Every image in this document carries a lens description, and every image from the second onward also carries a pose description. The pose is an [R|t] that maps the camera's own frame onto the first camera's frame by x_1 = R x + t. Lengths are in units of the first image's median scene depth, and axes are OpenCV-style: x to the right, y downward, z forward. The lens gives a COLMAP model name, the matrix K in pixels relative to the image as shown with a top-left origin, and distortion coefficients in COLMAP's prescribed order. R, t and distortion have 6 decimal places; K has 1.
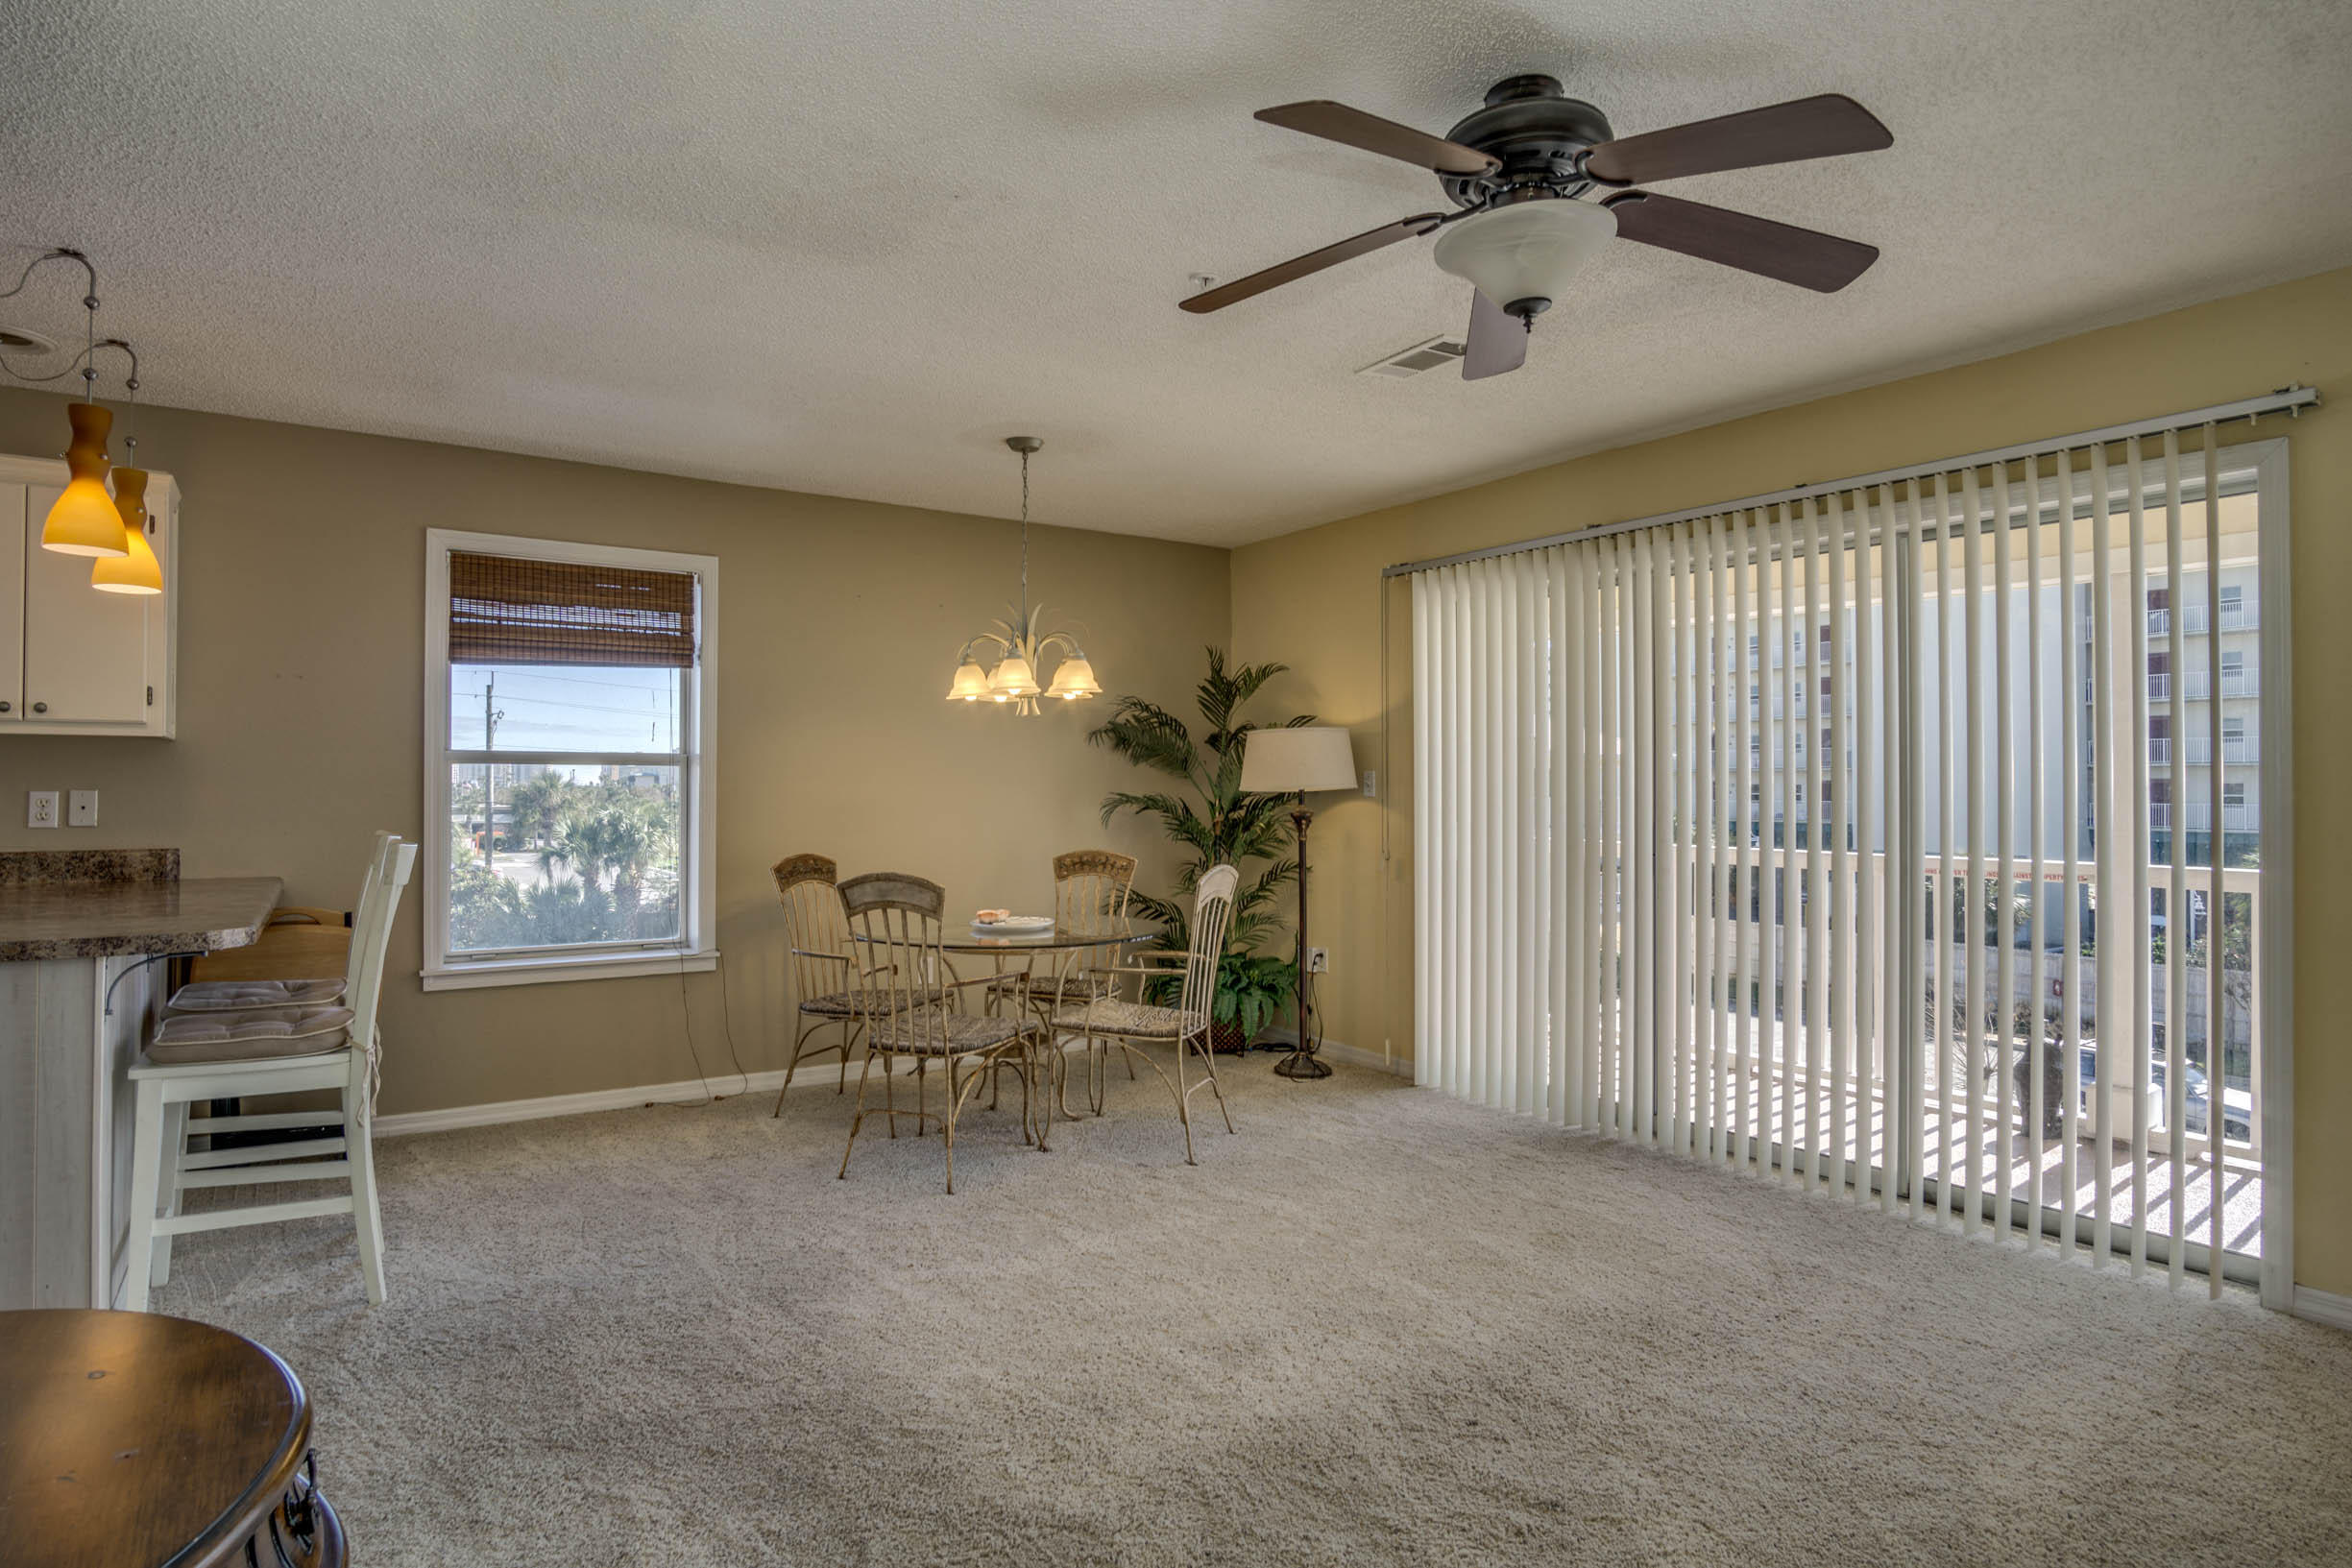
lens RADIAL K [[1258.2, 0, 1163.0], [0, 1258.2, 780.2], [0, 0, 1]] dist [-0.022446, 0.000363]
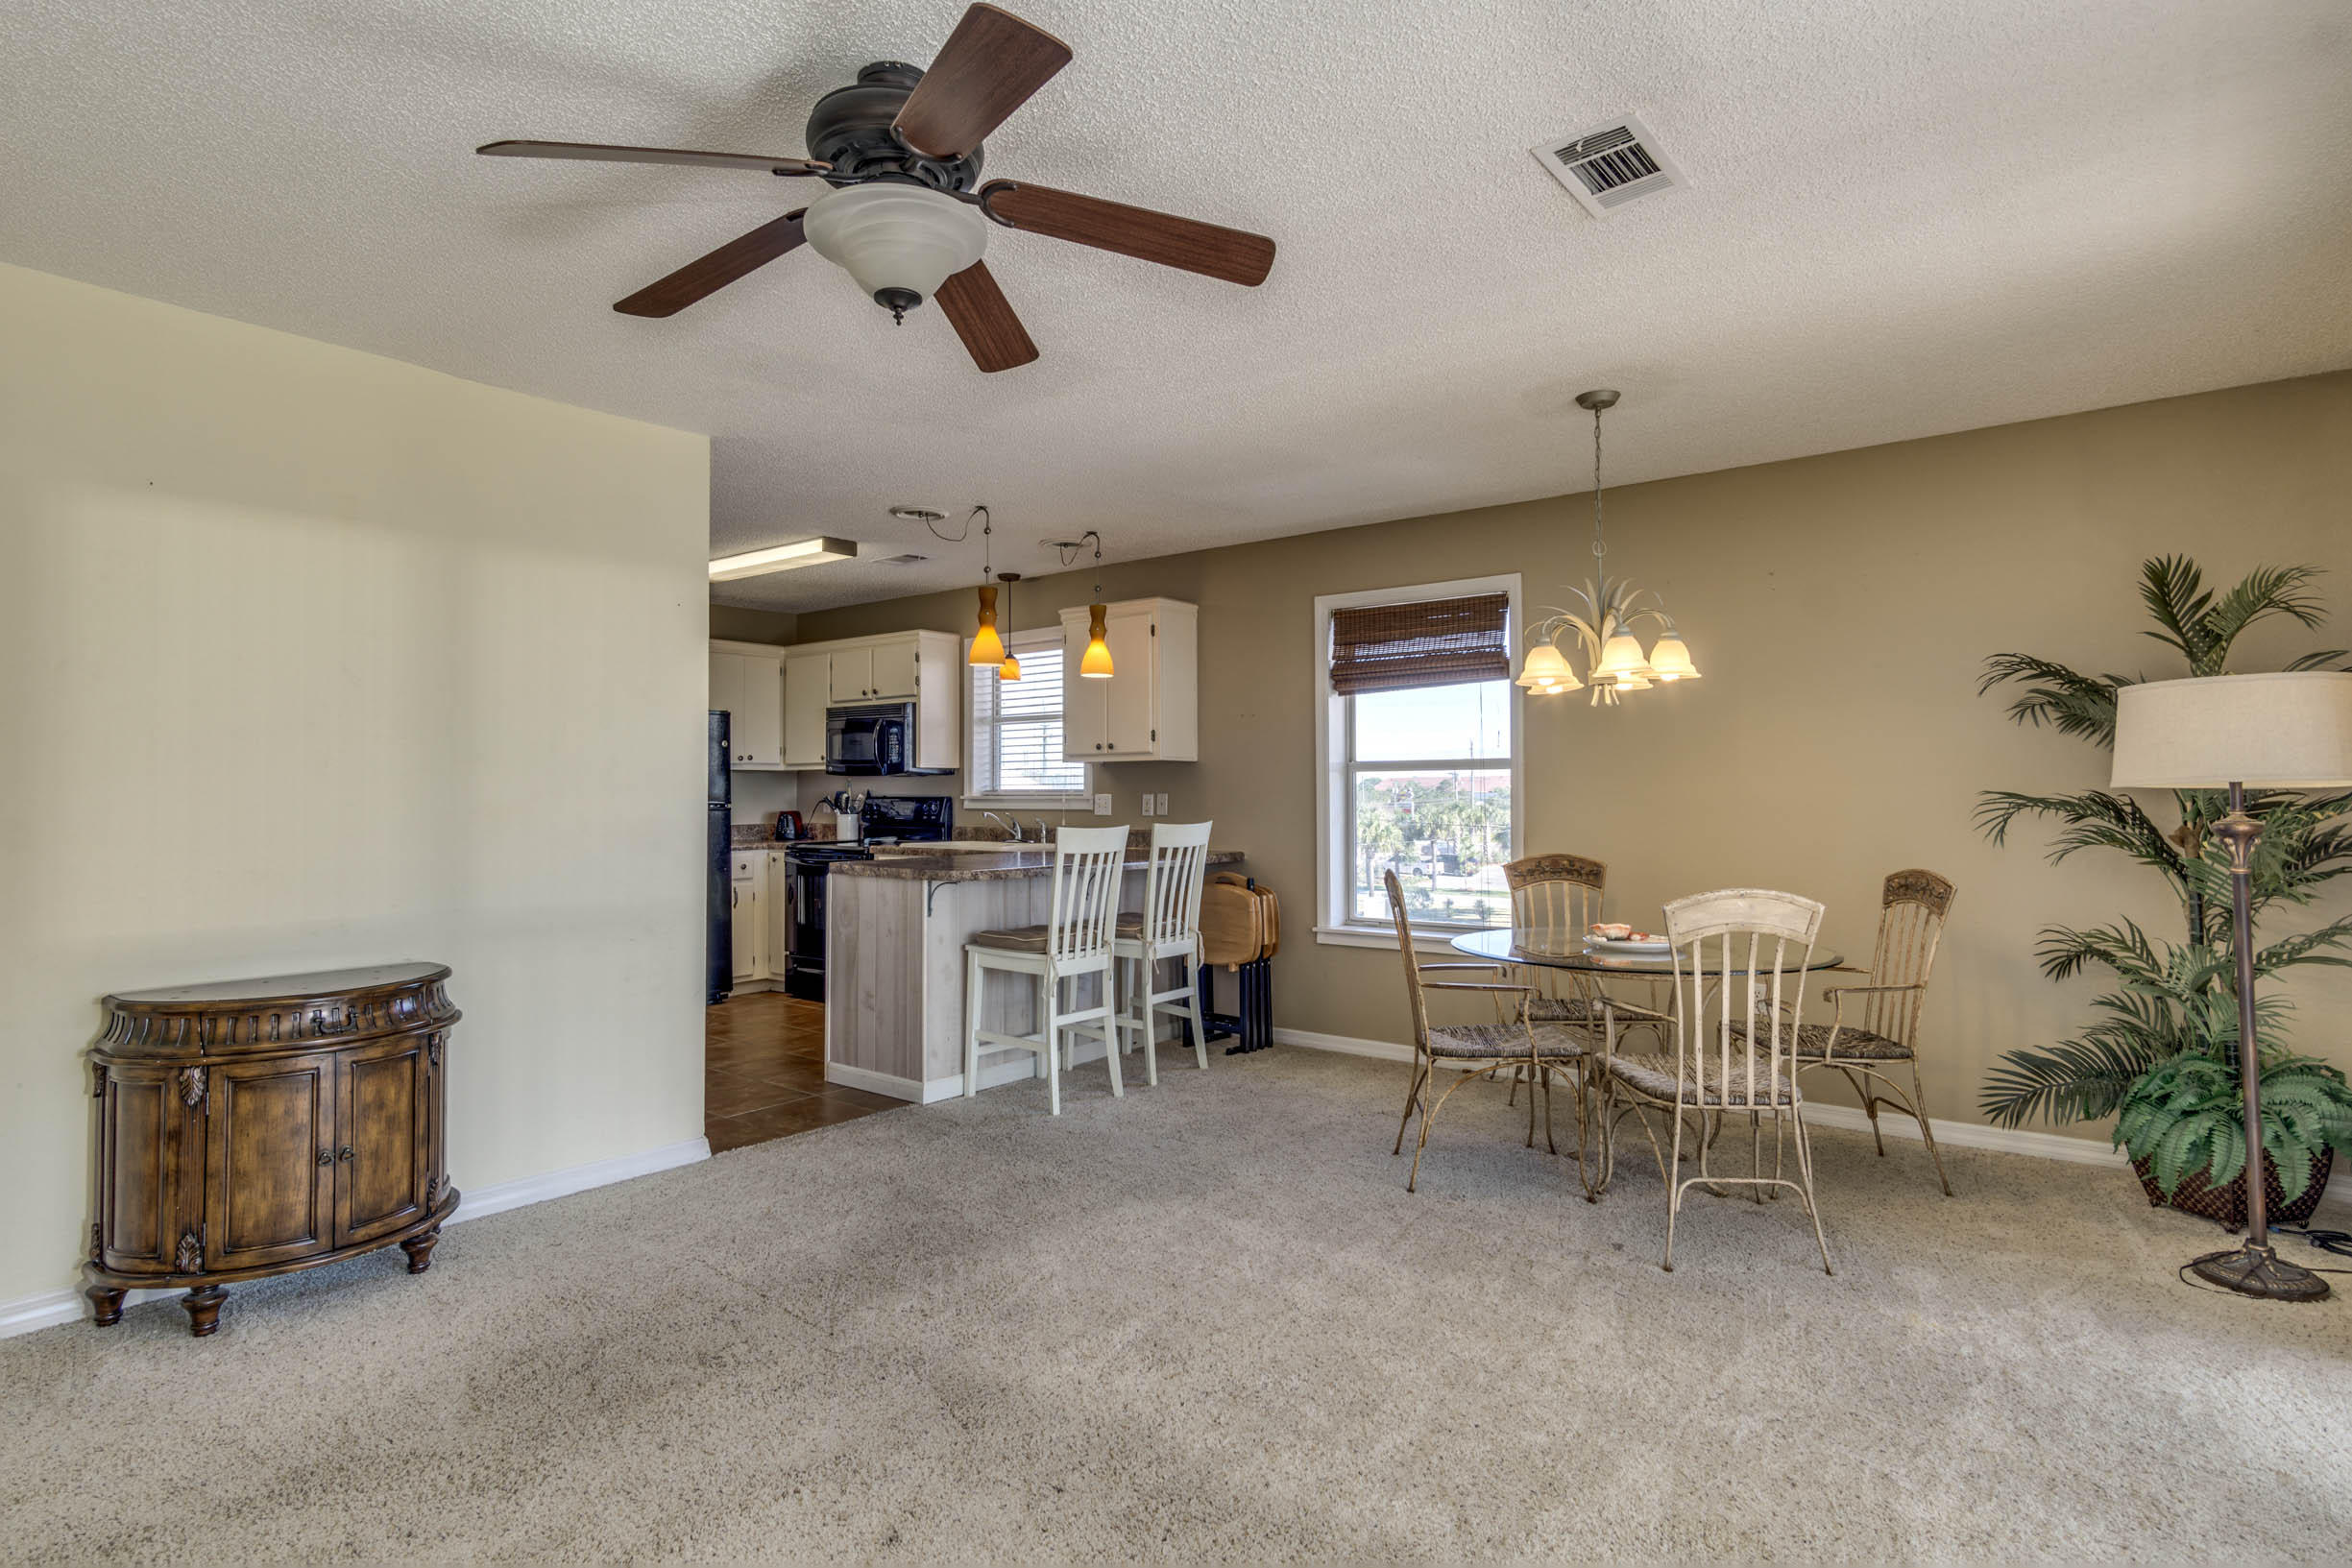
lens RADIAL K [[1241.1, 0, 1172.4], [0, 1241.1, 778.1], [0, 0, 1]] dist [0.005822, 0.002750]
pose [[0.301261, -0.014347, -0.953434, 0.694228], [0.012659, 0.999859, -0.011046, 0.005706], [0.953458, -0.008742, 0.301400, 0.493272]]
